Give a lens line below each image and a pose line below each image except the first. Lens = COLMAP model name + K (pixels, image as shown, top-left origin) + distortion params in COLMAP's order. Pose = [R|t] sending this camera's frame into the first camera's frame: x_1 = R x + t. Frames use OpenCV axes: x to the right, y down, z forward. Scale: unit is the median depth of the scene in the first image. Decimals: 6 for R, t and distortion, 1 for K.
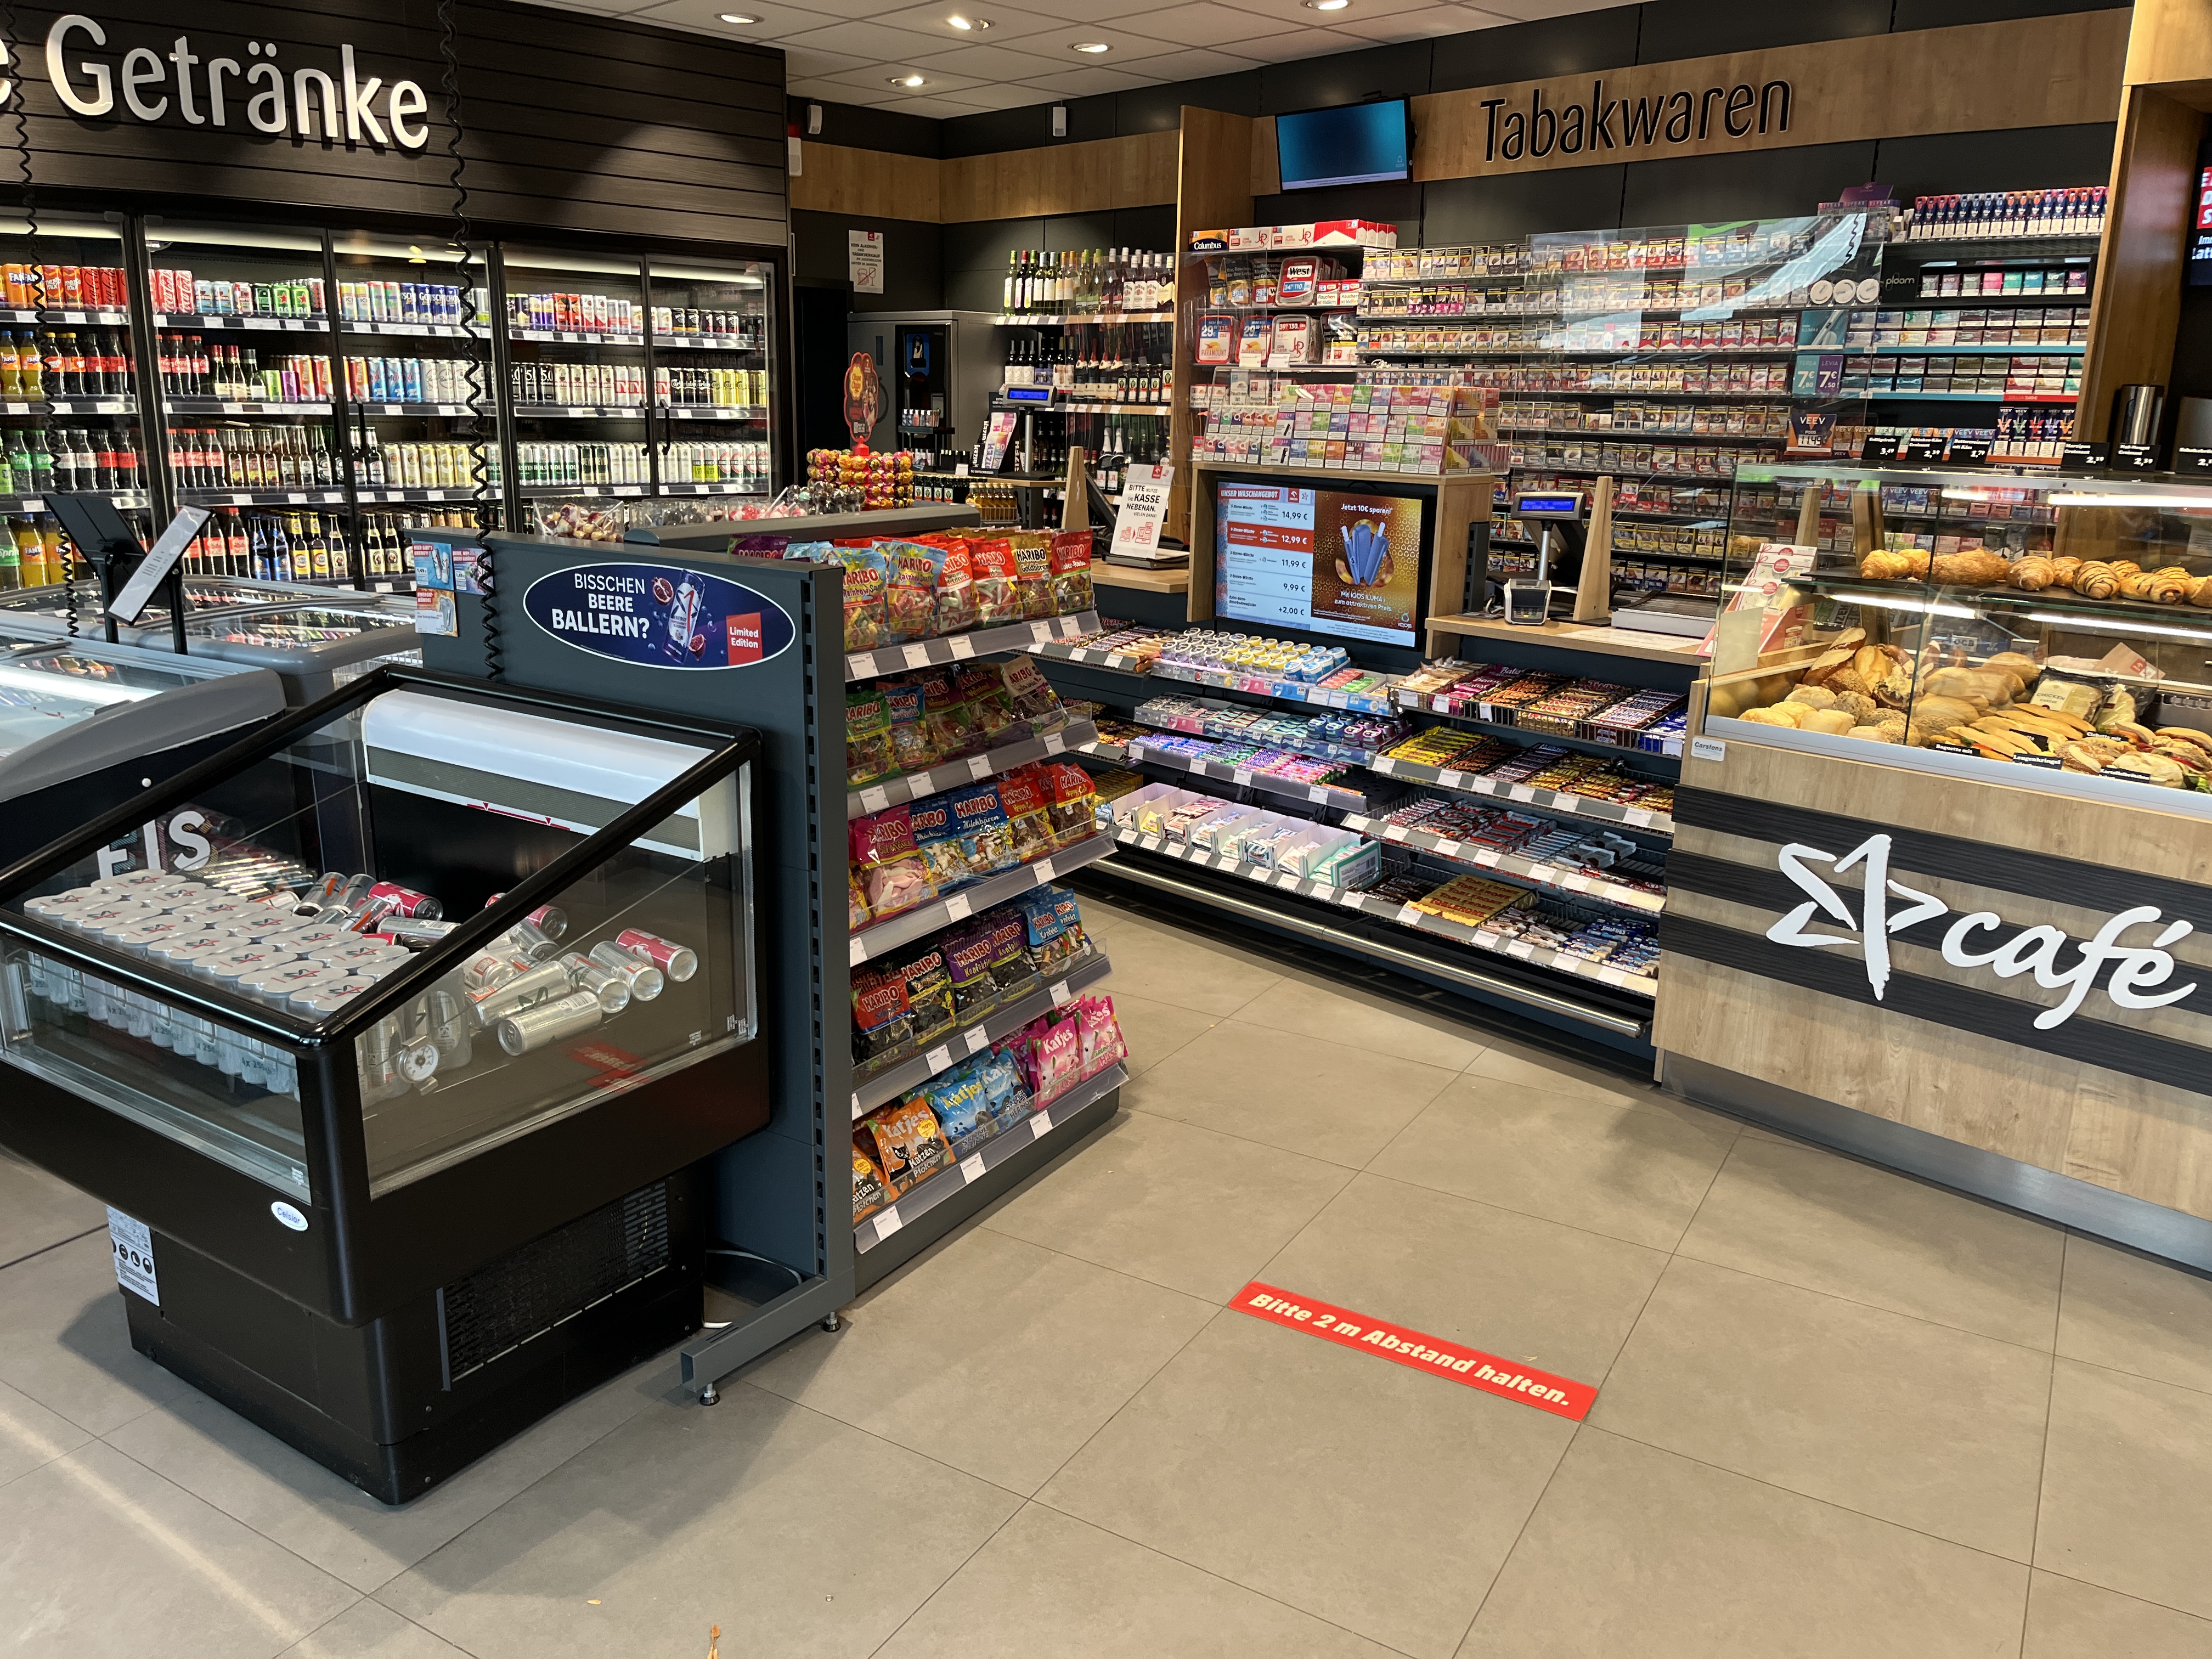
lens RADIAL K [[1678.9, 0, 1099.3], [0, 1678.9, 836.6], [0, 0, 1]] dist [0.063115, -0.088026]
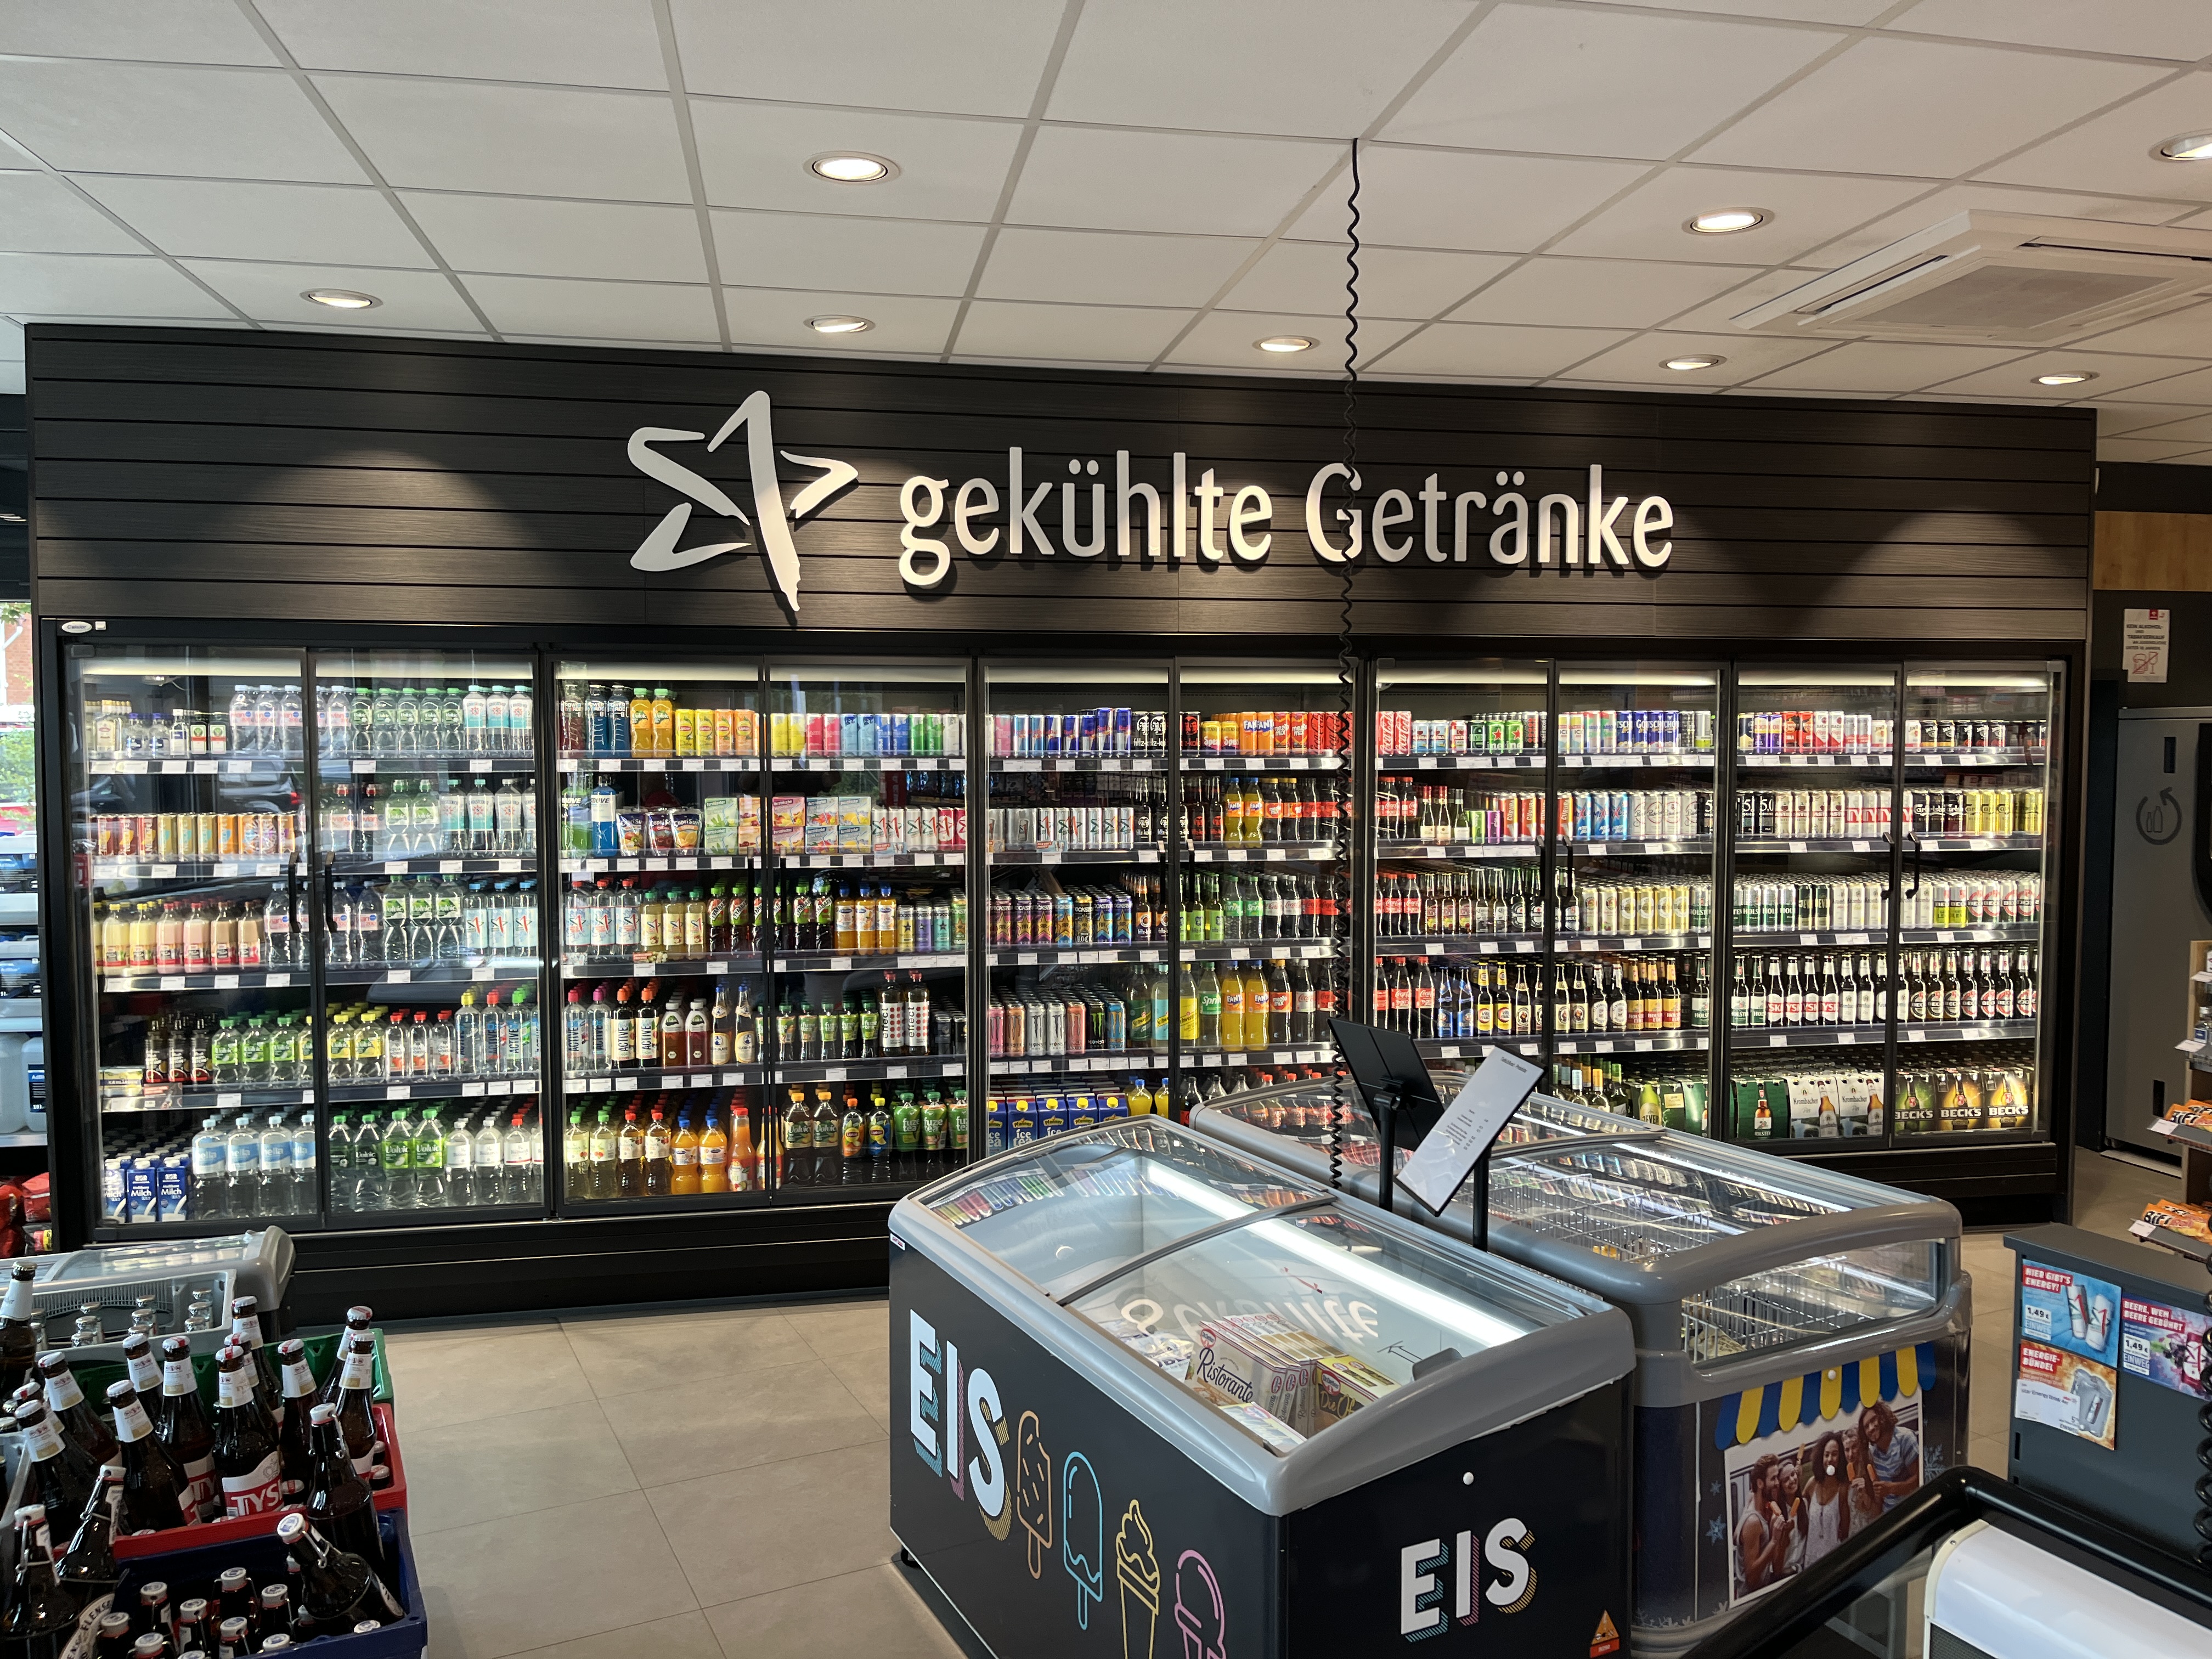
lens RADIAL K [[1678.9, 0, 1125.6], [0, 1678.9, 839.6], [0, 0, 1]] dist [0.063115, -0.088026]
pose [[0.846410, 0.009297, -0.532451, -0.191674], [-0.117556, 0.978444, -0.169789, -0.096527], [0.519395, 0.206304, 0.829257, 0.178060]]
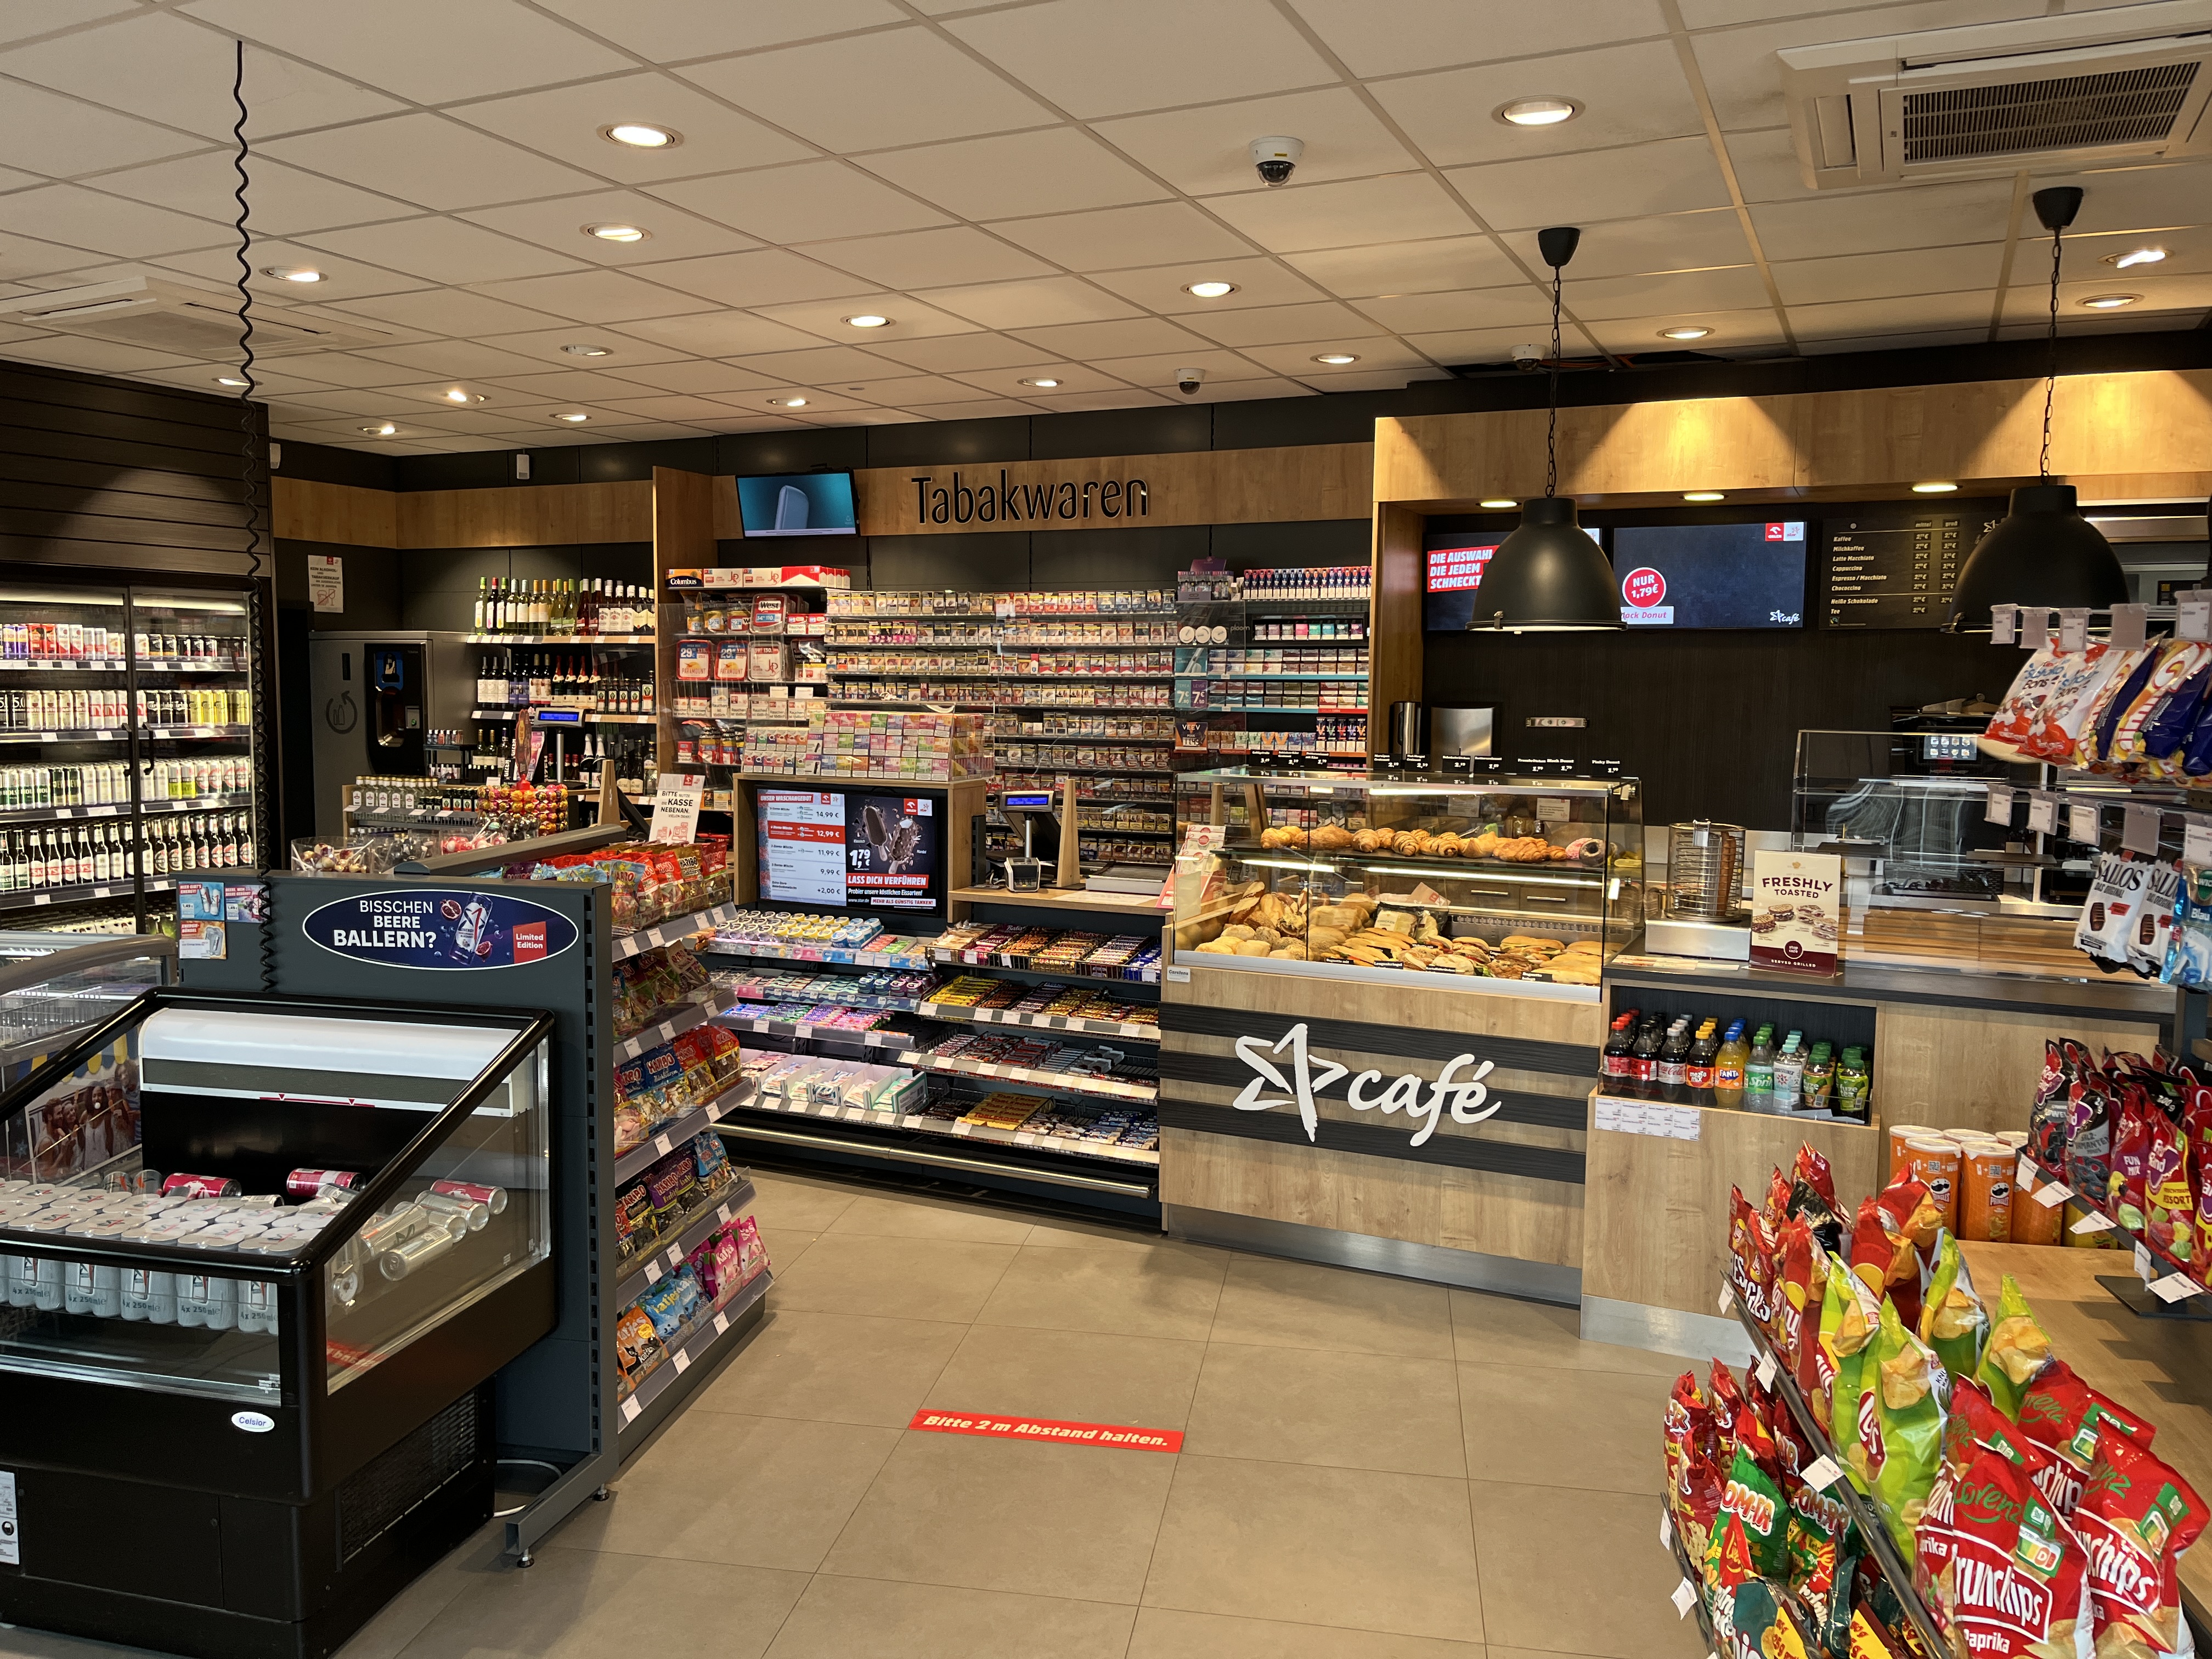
lens RADIAL K [[1678.9, 0, 1097.4], [0, 1678.9, 828.3], [0, 0, 1]] dist [0.063115, -0.088026]
pose [[0.931988, -0.044896, 0.359699, -0.124903], [0.102694, 0.984349, -0.143219, 0.013250], [-0.347639, 0.170417, 0.922011, -0.173850]]
